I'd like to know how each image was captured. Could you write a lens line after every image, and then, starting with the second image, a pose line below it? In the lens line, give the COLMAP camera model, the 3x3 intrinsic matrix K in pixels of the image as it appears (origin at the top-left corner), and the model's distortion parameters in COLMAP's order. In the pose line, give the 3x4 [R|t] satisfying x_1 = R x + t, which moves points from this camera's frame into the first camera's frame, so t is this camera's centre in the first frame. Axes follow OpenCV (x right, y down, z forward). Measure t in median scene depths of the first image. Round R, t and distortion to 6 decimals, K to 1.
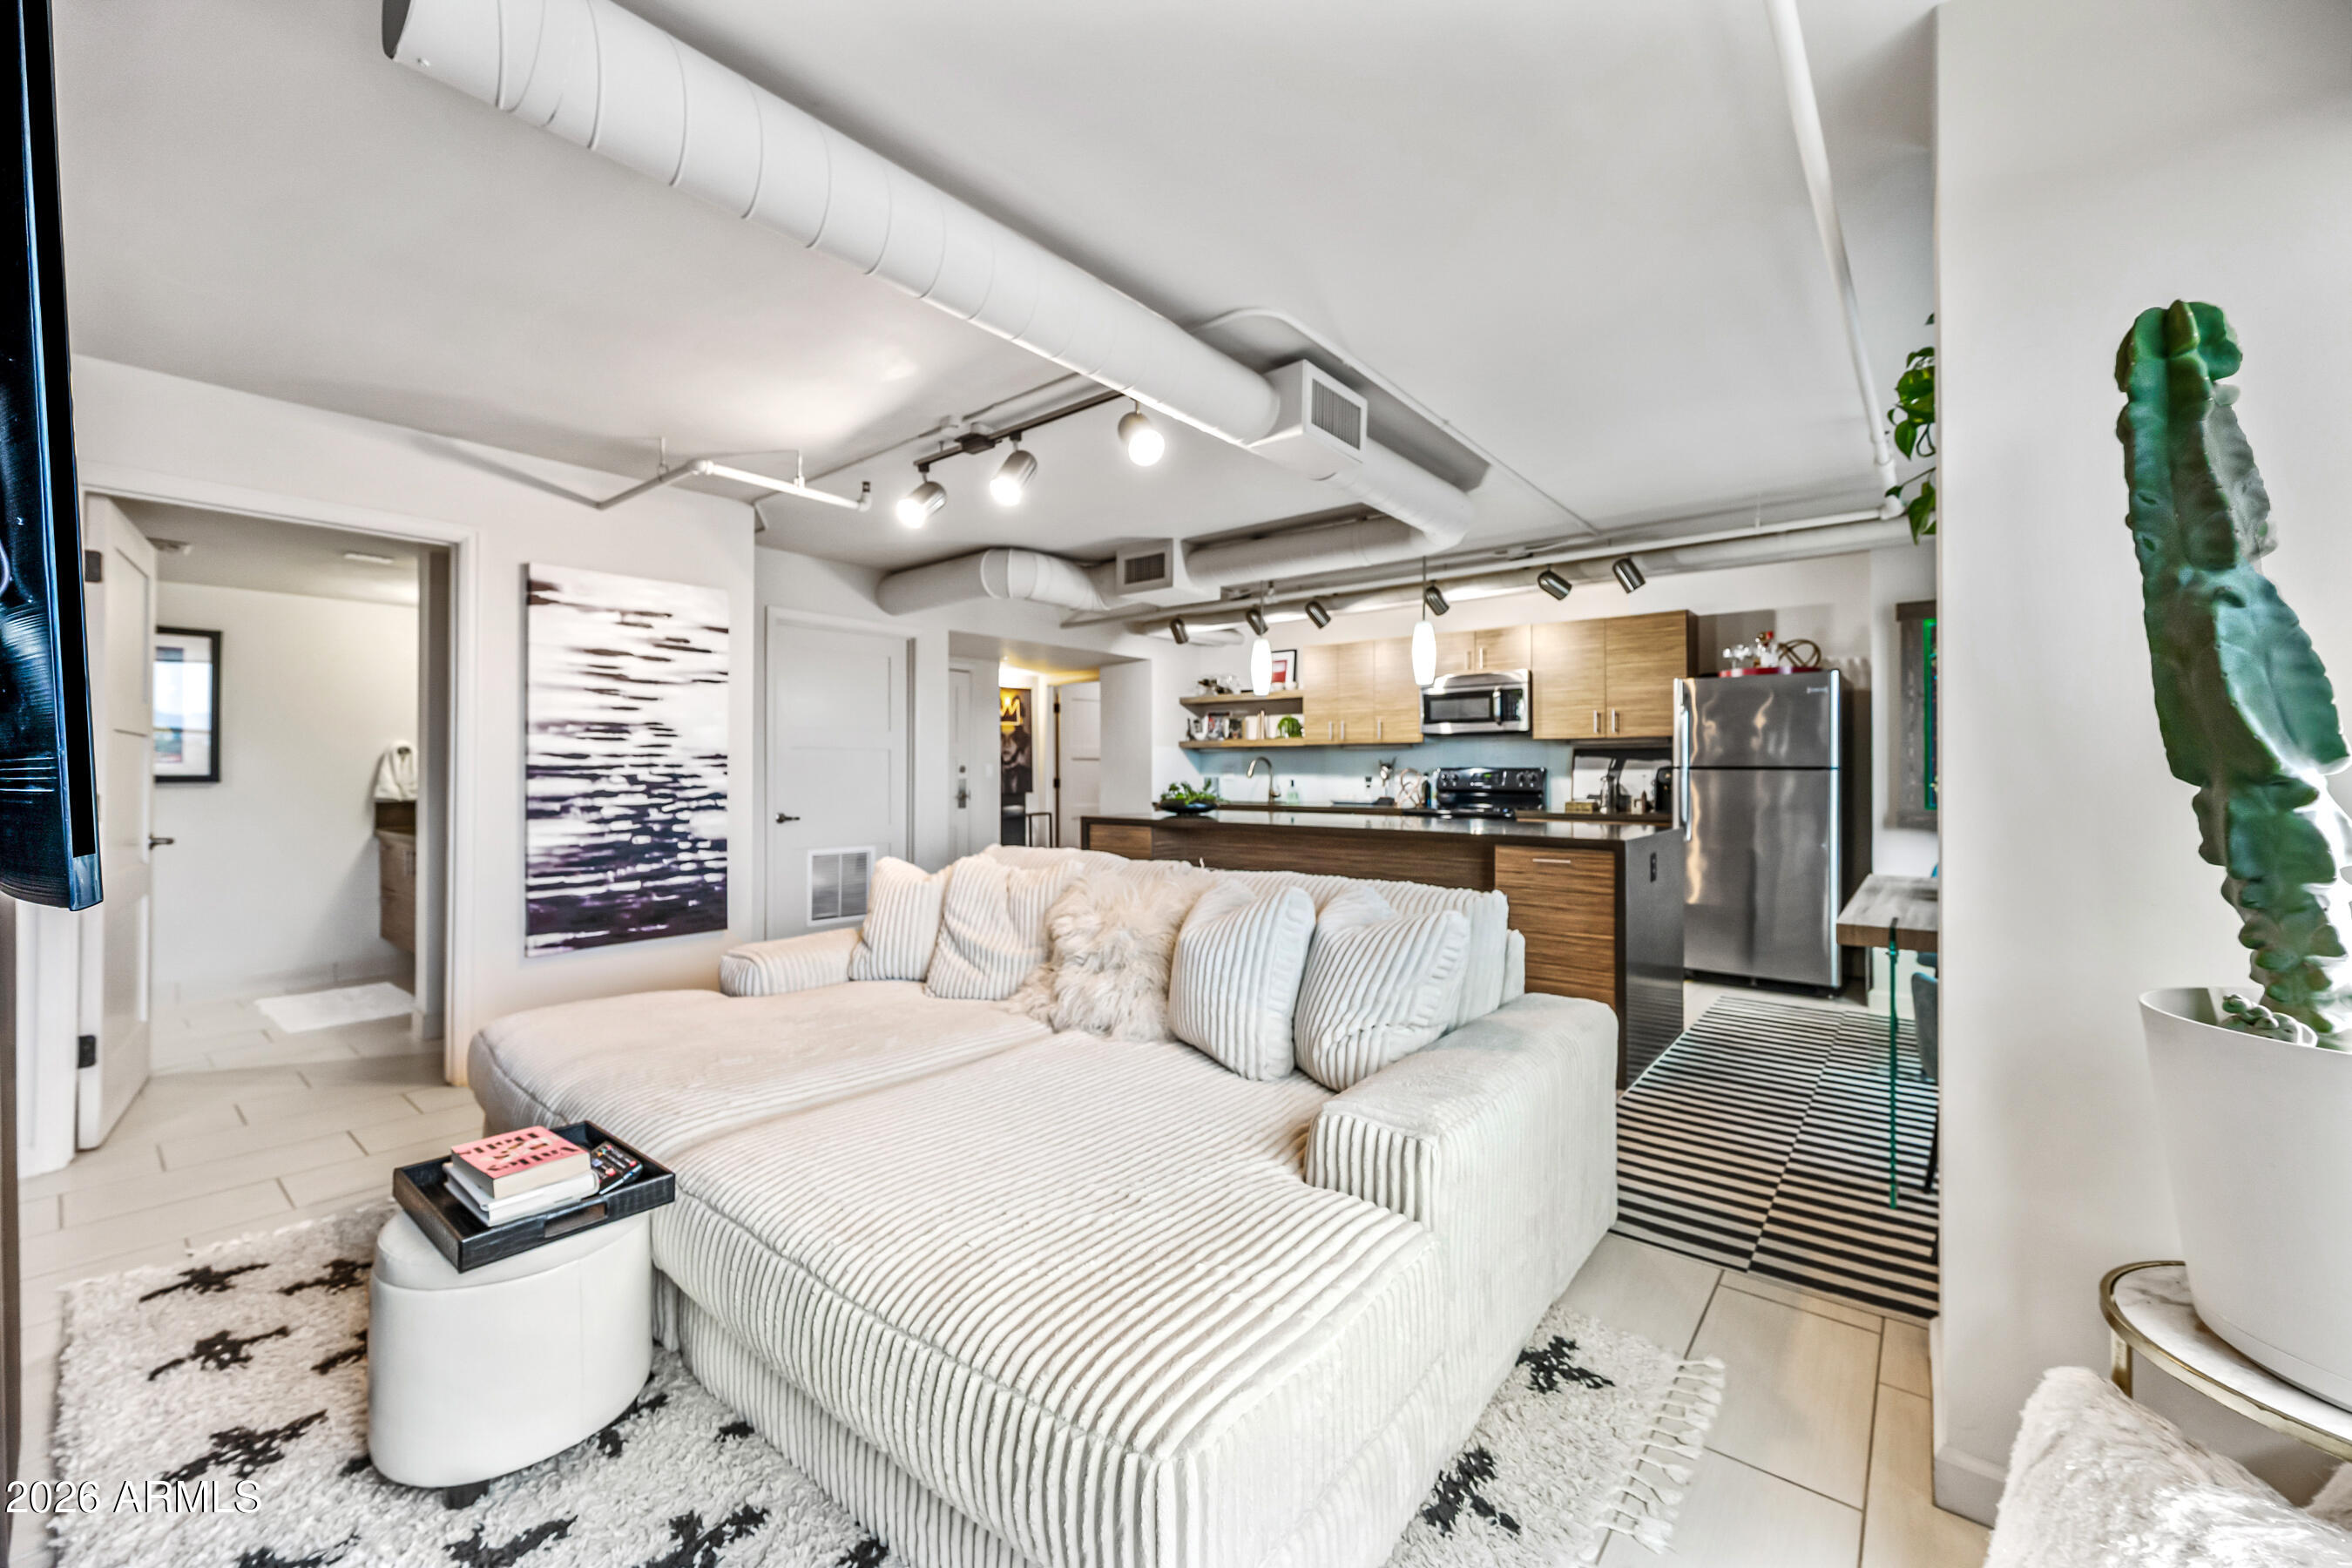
lens RADIAL K [[923.3, 0, 1168.5], [0, 923.3, 771.5], [0, 0, 1]] dist [-0.002730, 0.000585]
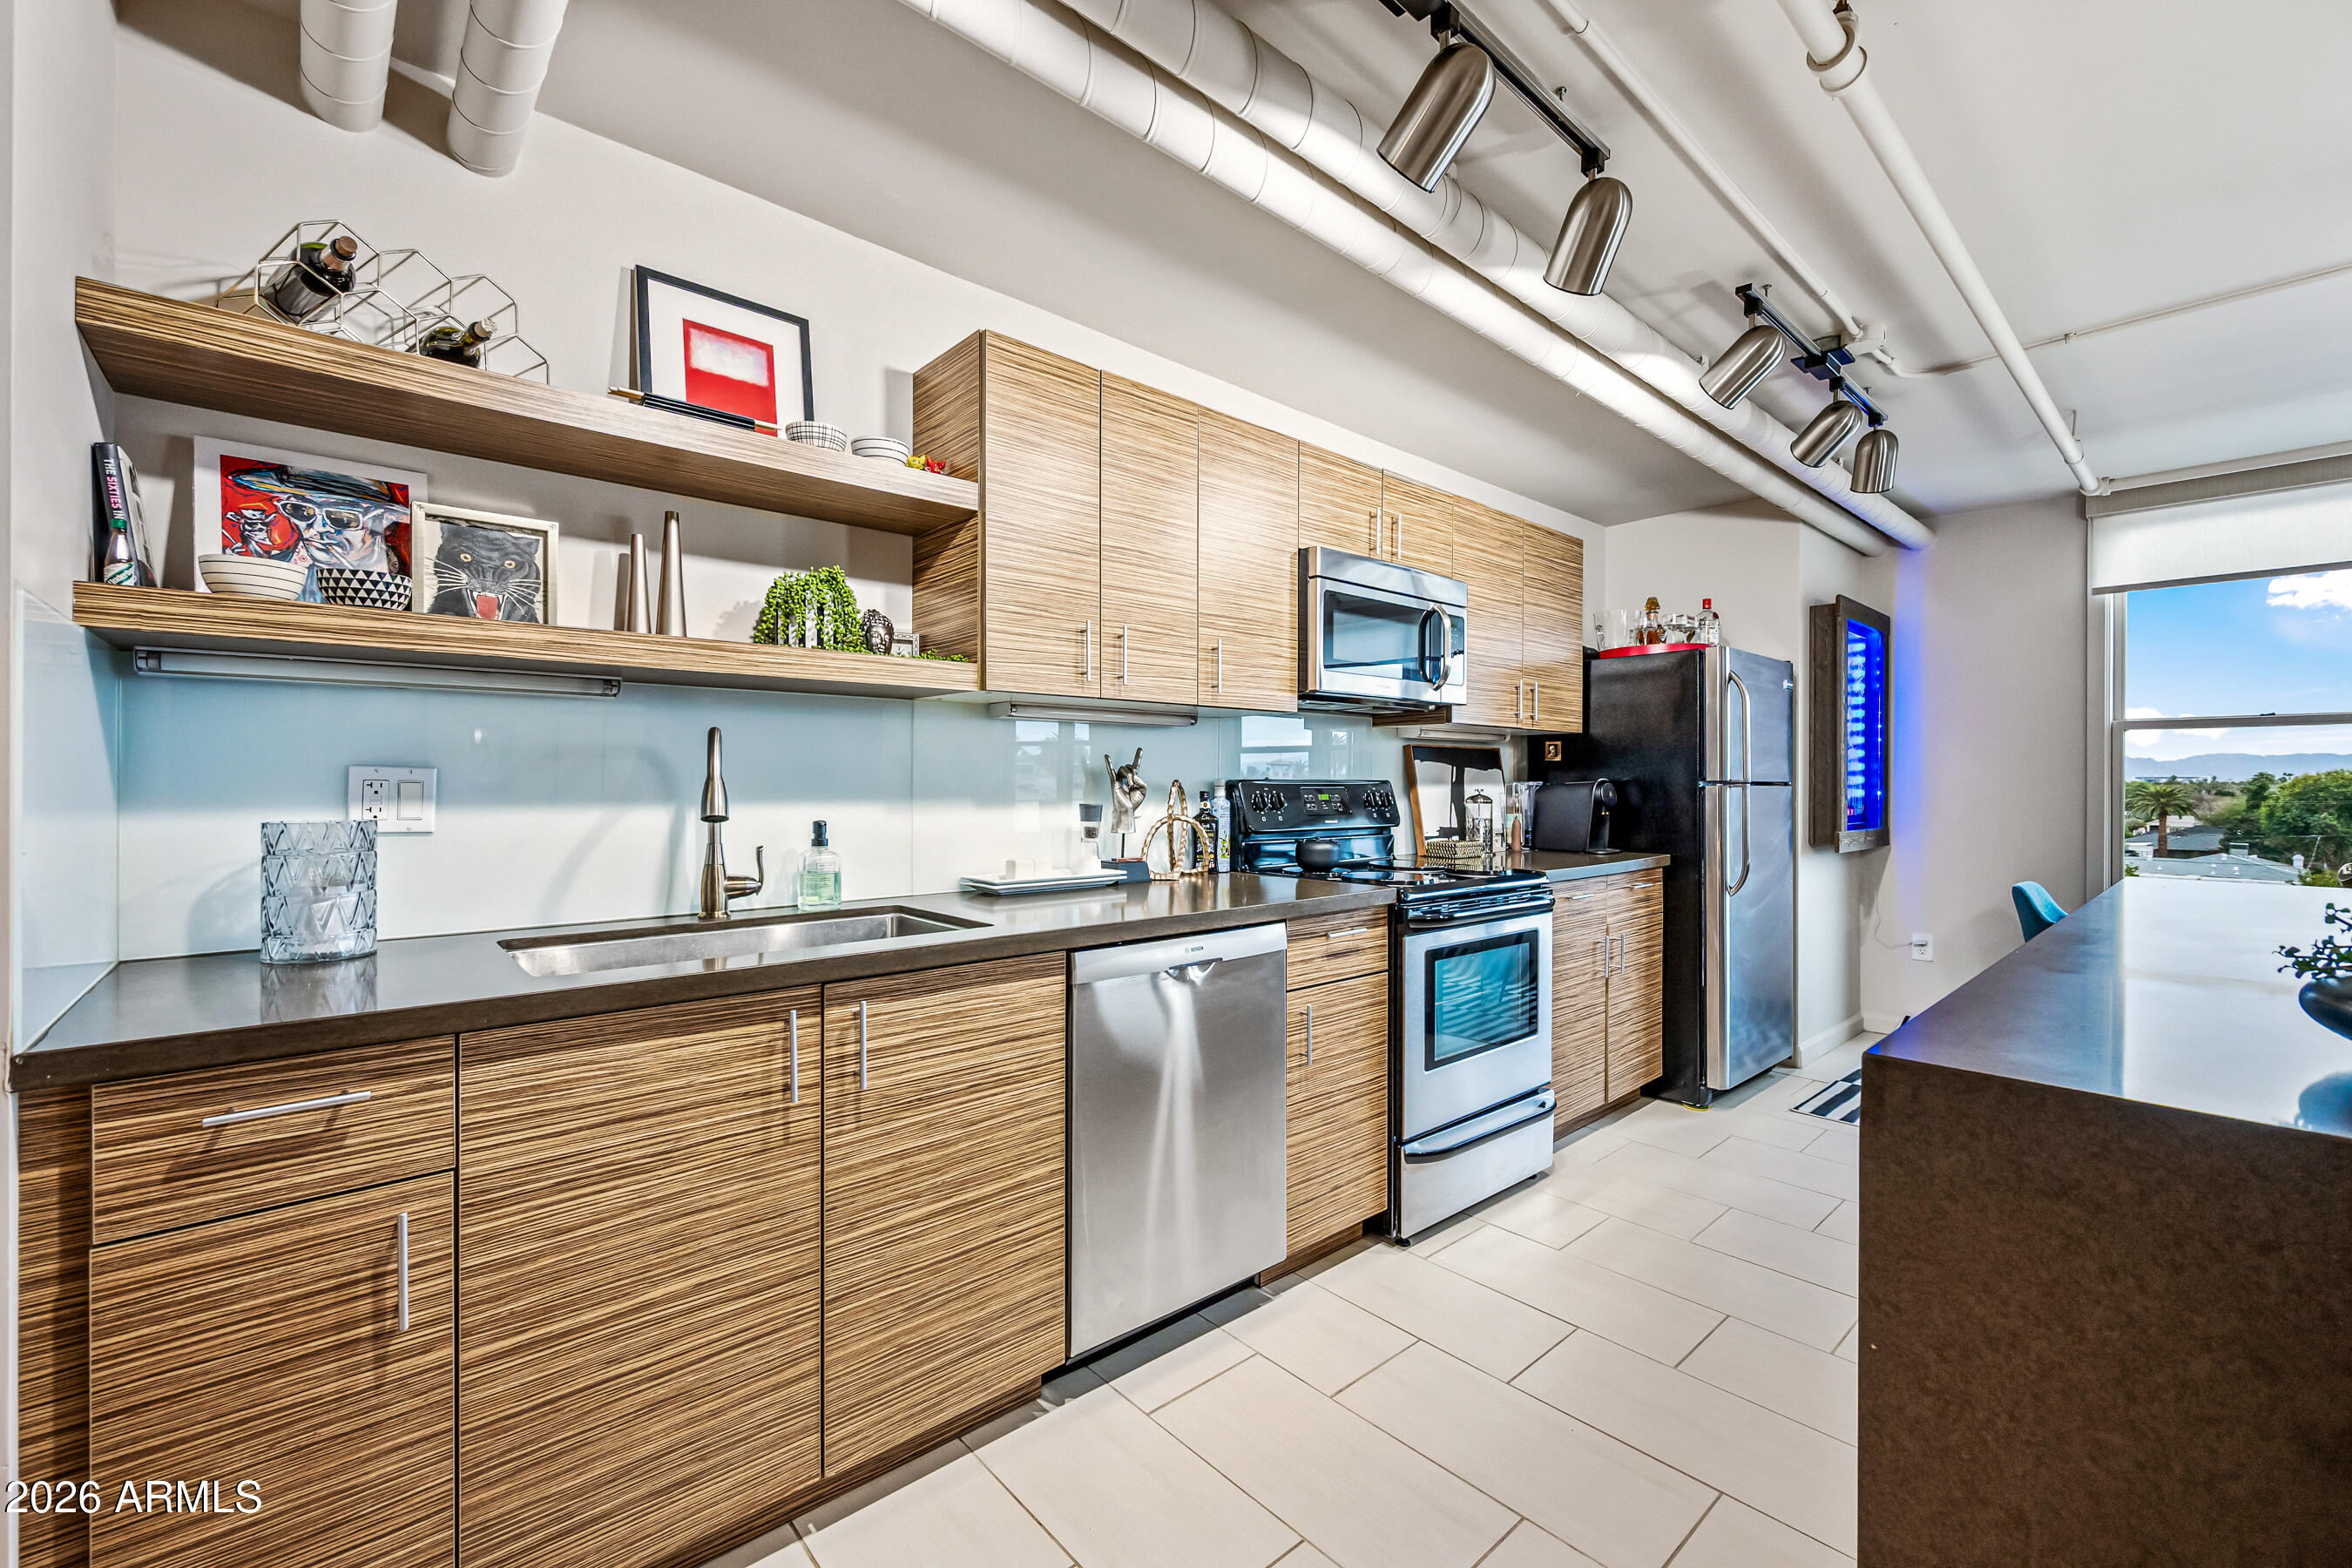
lens RADIAL K [[972.6, 0, 1183.7], [0, 972.6, 782.1], [0, 0, 1]] dist [0.000124, 0.000225]
pose [[0.151827, -0.000339, 0.988407, -0.222358], [-0.006176, 0.999980, 0.001291, -0.005147], [-0.988388, -0.006300, 0.151822, 1.611932]]
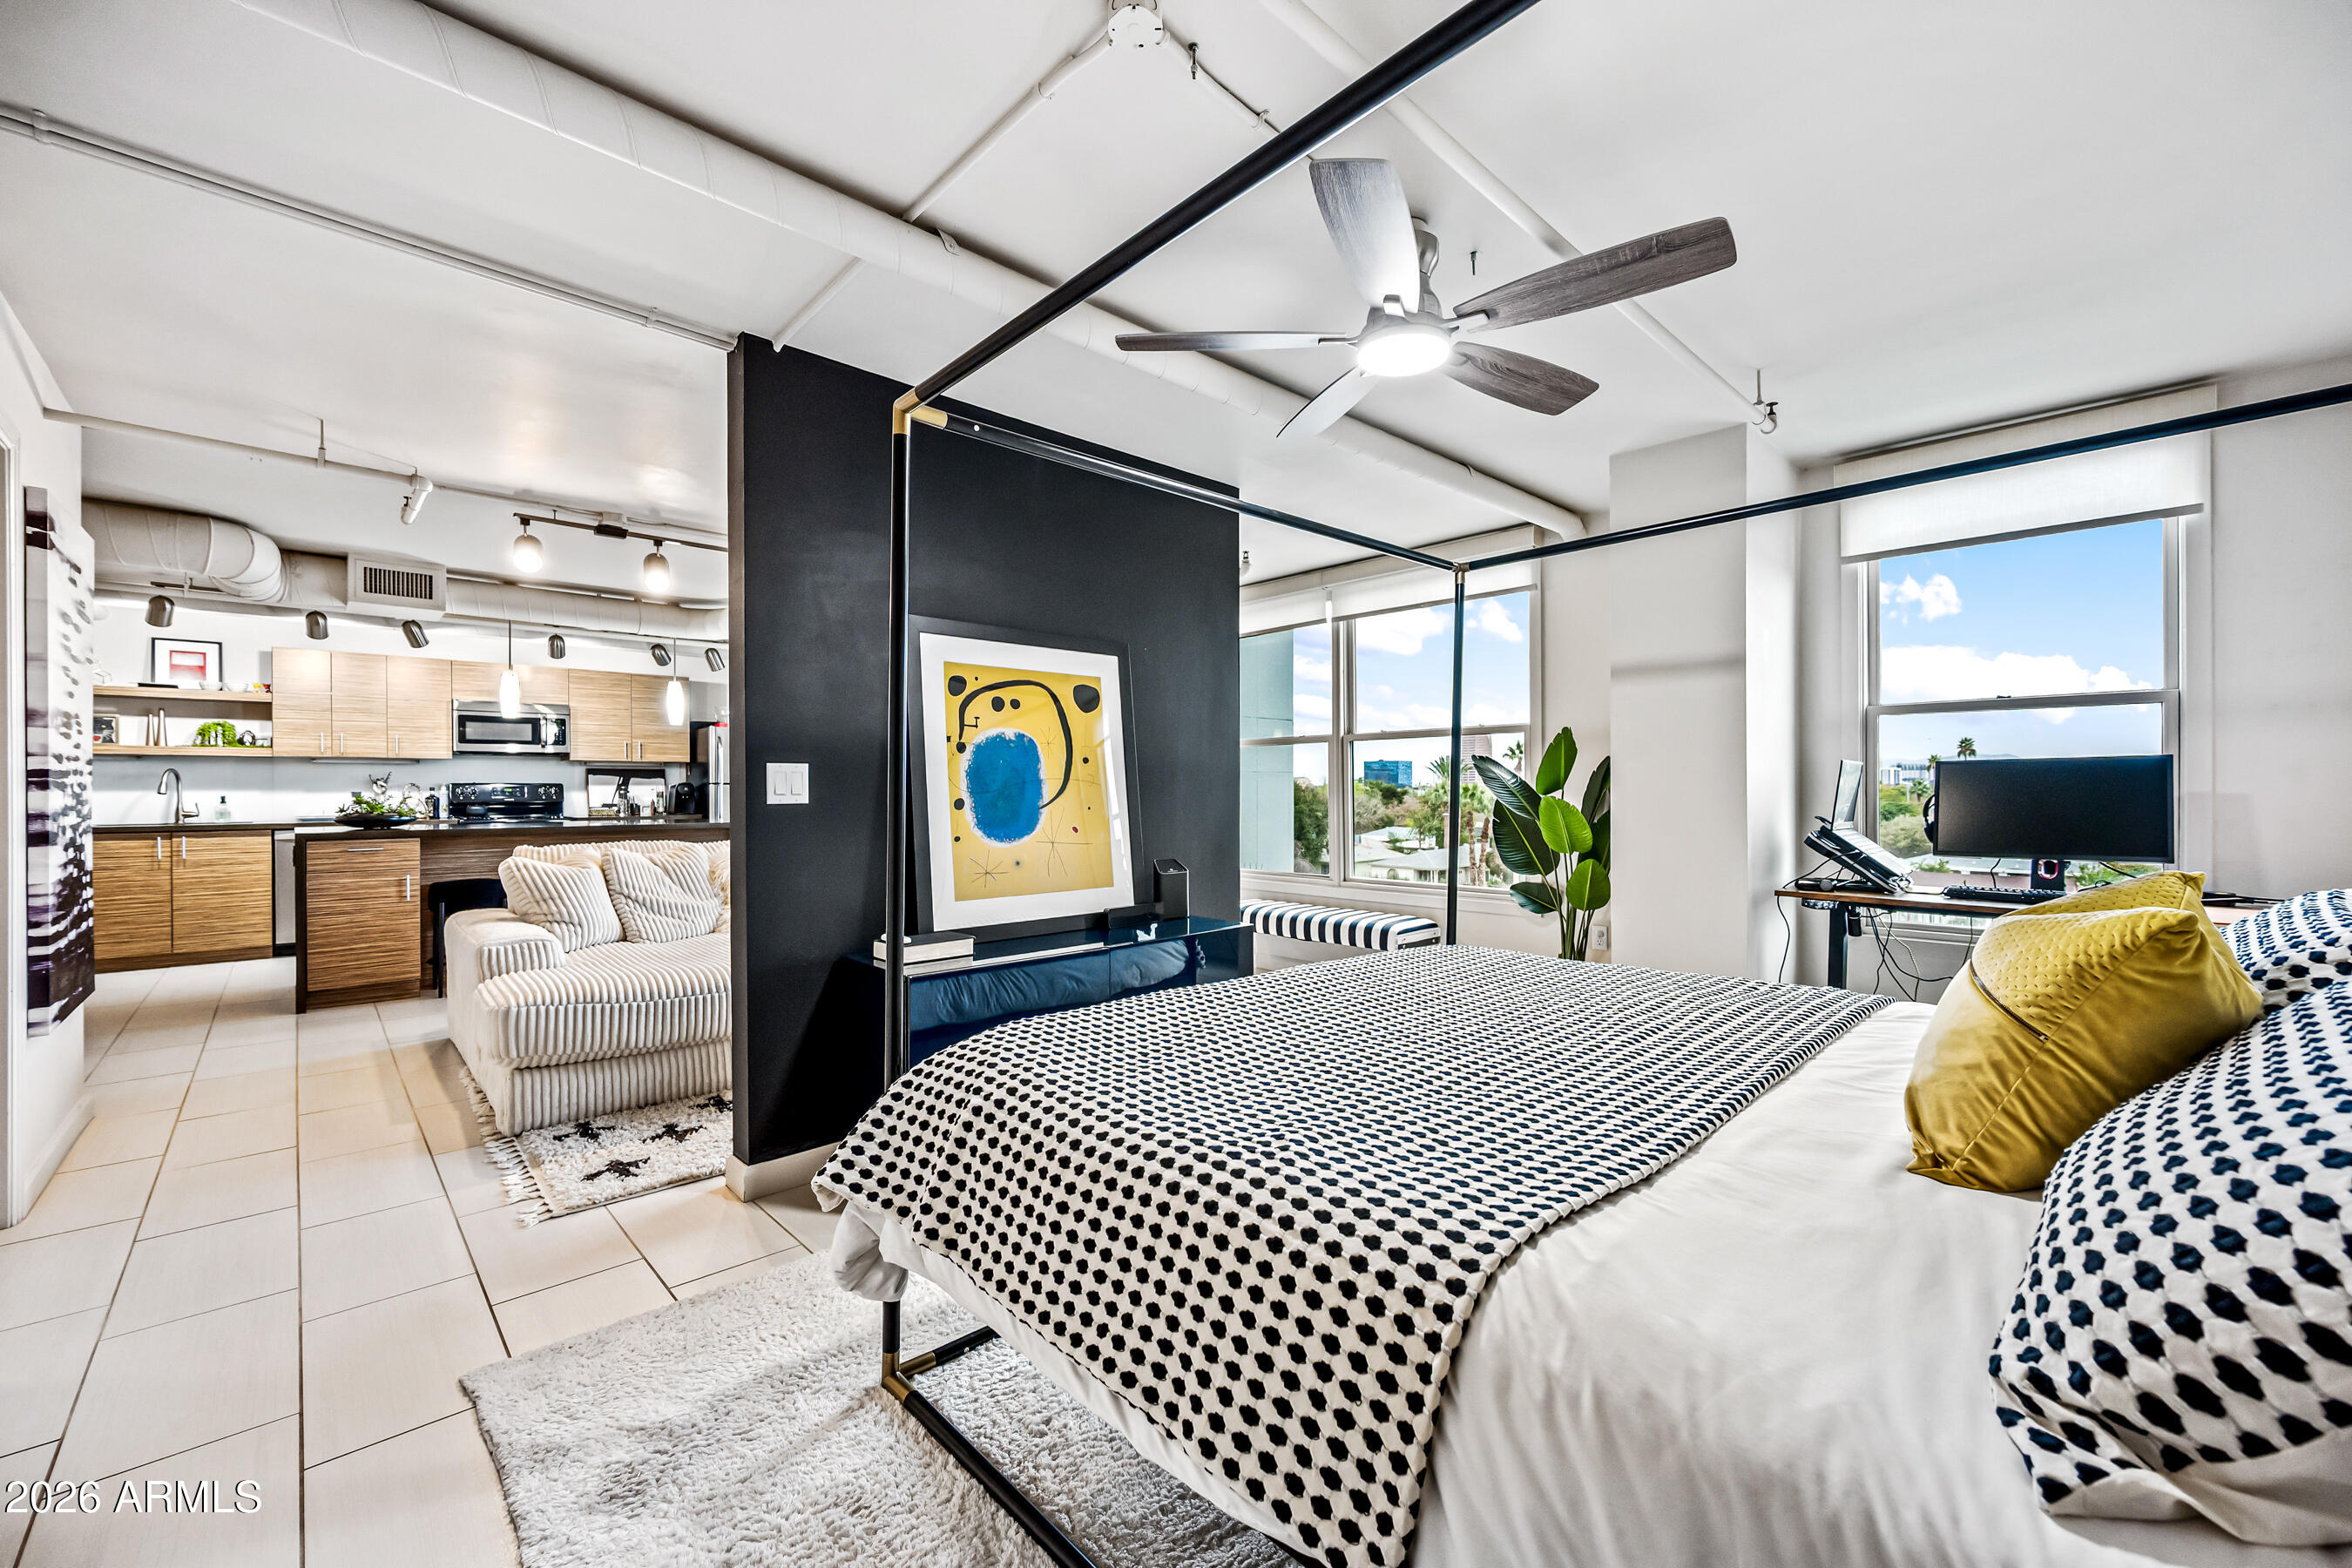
lens RADIAL K [[923.3, 0, 1185.8], [0, 923.3, 791.5], [0, 0, 1]] dist [-0.002730, 0.000585]
pose [[0.119933, -0.002001, 0.992780, -1.131244], [0.001215, 0.999998, 0.001869, 0.008576], [-0.992781, 0.000982, 0.119935, 0.031214]]
